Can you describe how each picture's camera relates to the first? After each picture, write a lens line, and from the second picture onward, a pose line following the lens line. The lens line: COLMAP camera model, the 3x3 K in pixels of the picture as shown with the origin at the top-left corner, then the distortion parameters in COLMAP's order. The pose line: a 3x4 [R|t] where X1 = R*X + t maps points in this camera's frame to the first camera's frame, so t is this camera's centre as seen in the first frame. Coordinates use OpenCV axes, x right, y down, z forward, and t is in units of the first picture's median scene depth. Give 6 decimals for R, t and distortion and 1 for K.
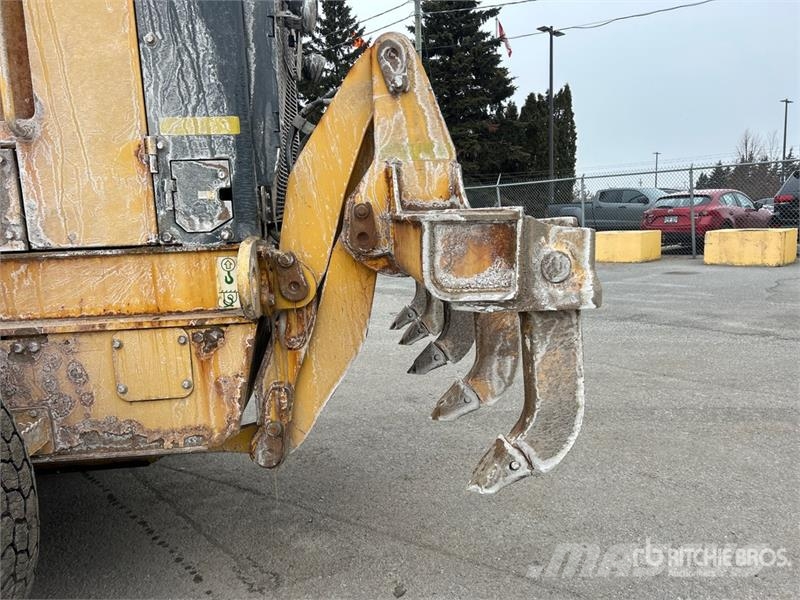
lens RADIAL K [[596.3, 0, 399.1], [0, 596.3, 298.4], [0, 0, 1]] dist [0.057506, -0.059848]
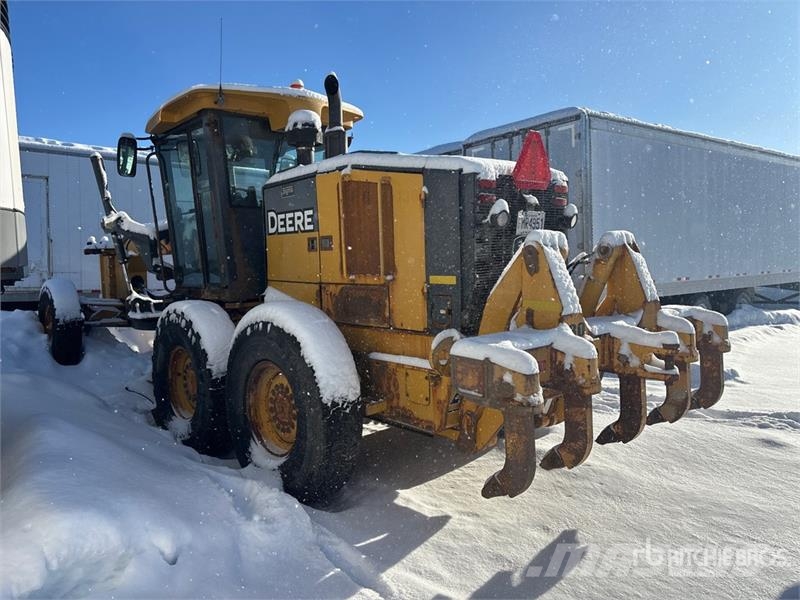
lens RADIAL K [[596.3, 0, 401.4], [0, 596.3, 298.6], [0, 0, 1]] dist [0.057506, -0.059848]
pose [[0.593092, 0.085592, -0.800572, 1.249704], [-0.112539, 0.993385, 0.022833, -0.252792], [0.797231, 0.076553, 0.598801, -0.362300]]
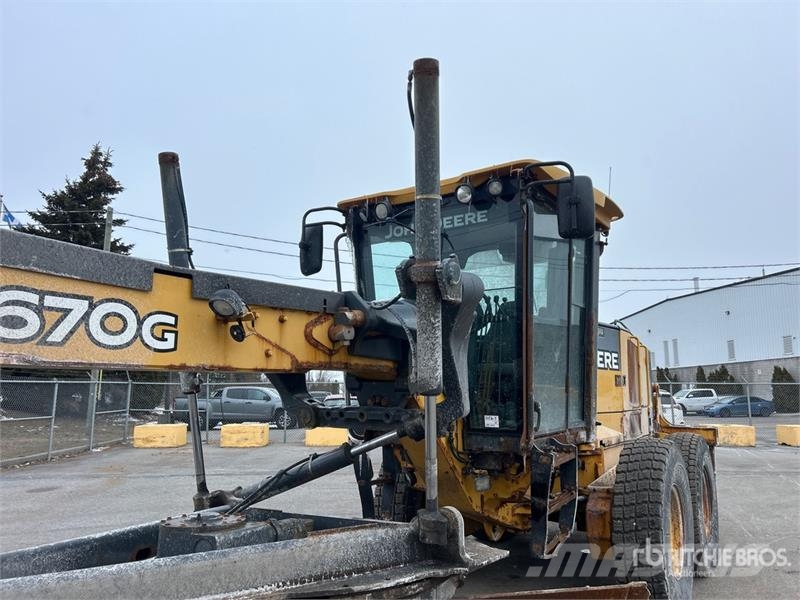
lens RADIAL K [[596.3, 0, 405.1], [0, 596.3, 302.5], [0, 0, 1]] dist [0.057506, -0.059848]
pose [[0.629306, 0.153451, 0.761857, -4.566792], [0.083101, 0.961405, -0.262286, -0.020460], [-0.772702, 0.228369, 0.592266, -0.285208]]
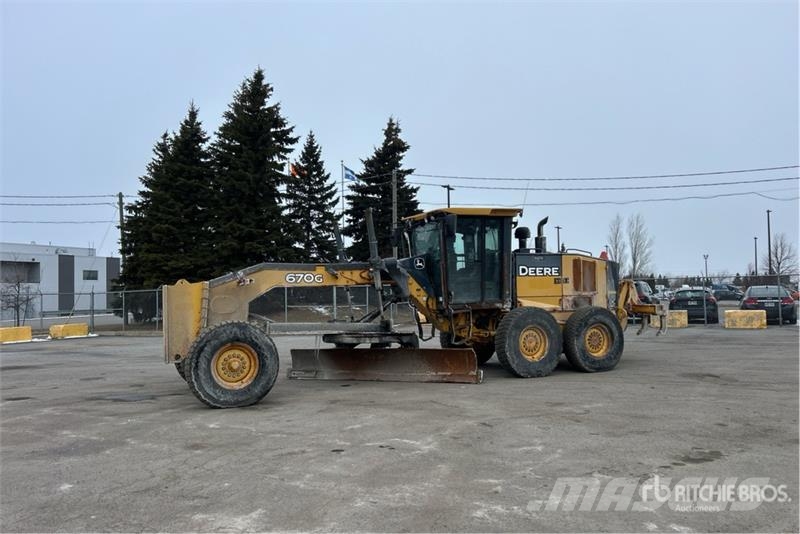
lens RADIAL K [[590.9, 0, 396.0], [0, 590.9, 288.3], [0, 0, 1]] dist [0.071484, -0.045790]
pose [[0.942920, 0.021416, 0.332331, -5.137832], [0.031004, 0.987951, -0.151631, 0.666493], [-0.331574, 0.153279, 0.930894, -4.787876]]
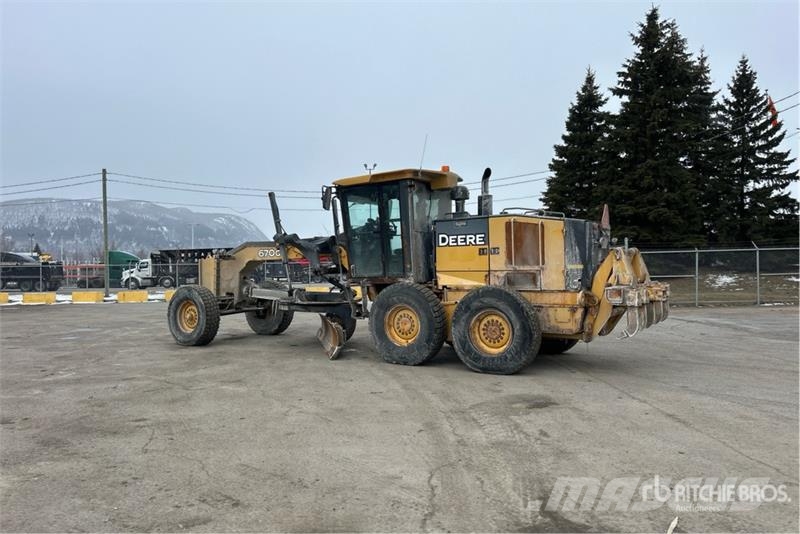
lens RADIAL K [[590.9, 0, 397.9], [0, 590.9, 263.7], [0, 0, 1]] dist [0.071484, -0.045790]
pose [[0.776092, 0.023823, -0.630170, 1.593234], [-0.102382, 0.990789, -0.088634, 0.265400], [0.622253, 0.133306, 0.771382, -3.626391]]
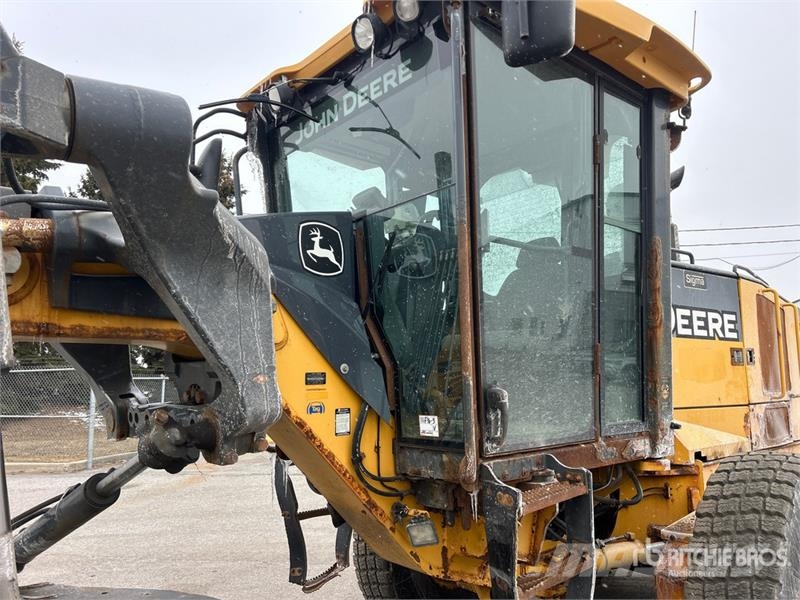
lens RADIAL K [[596.3, 0, 402.4], [0, 596.3, 303.2], [0, 0, 1]] dist [0.057506, -0.059848]
pose [[0.807144, 0.106814, 0.580611, -3.420256], [0.066408, 0.960826, -0.269080, -0.064056], [-0.586608, 0.255744, 0.768431, -0.121947]]
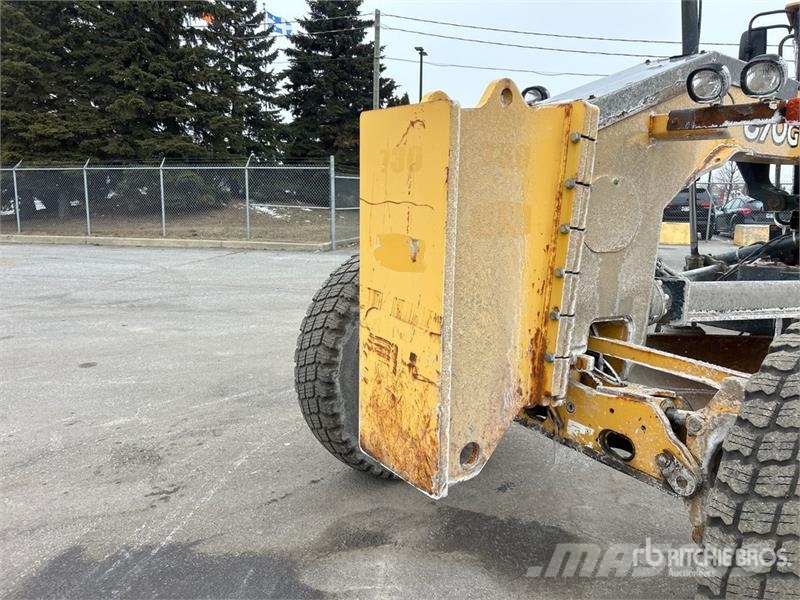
lens RADIAL K [[596.3, 0, 405.2], [0, 596.3, 297.9], [0, 0, 1]] dist [0.057506, -0.059848]
pose [[0.840230, -0.043126, 0.540512, -5.892361], [0.027260, 0.998931, 0.037326, 0.058576], [-0.541544, -0.016628, 0.840508, -0.026819]]
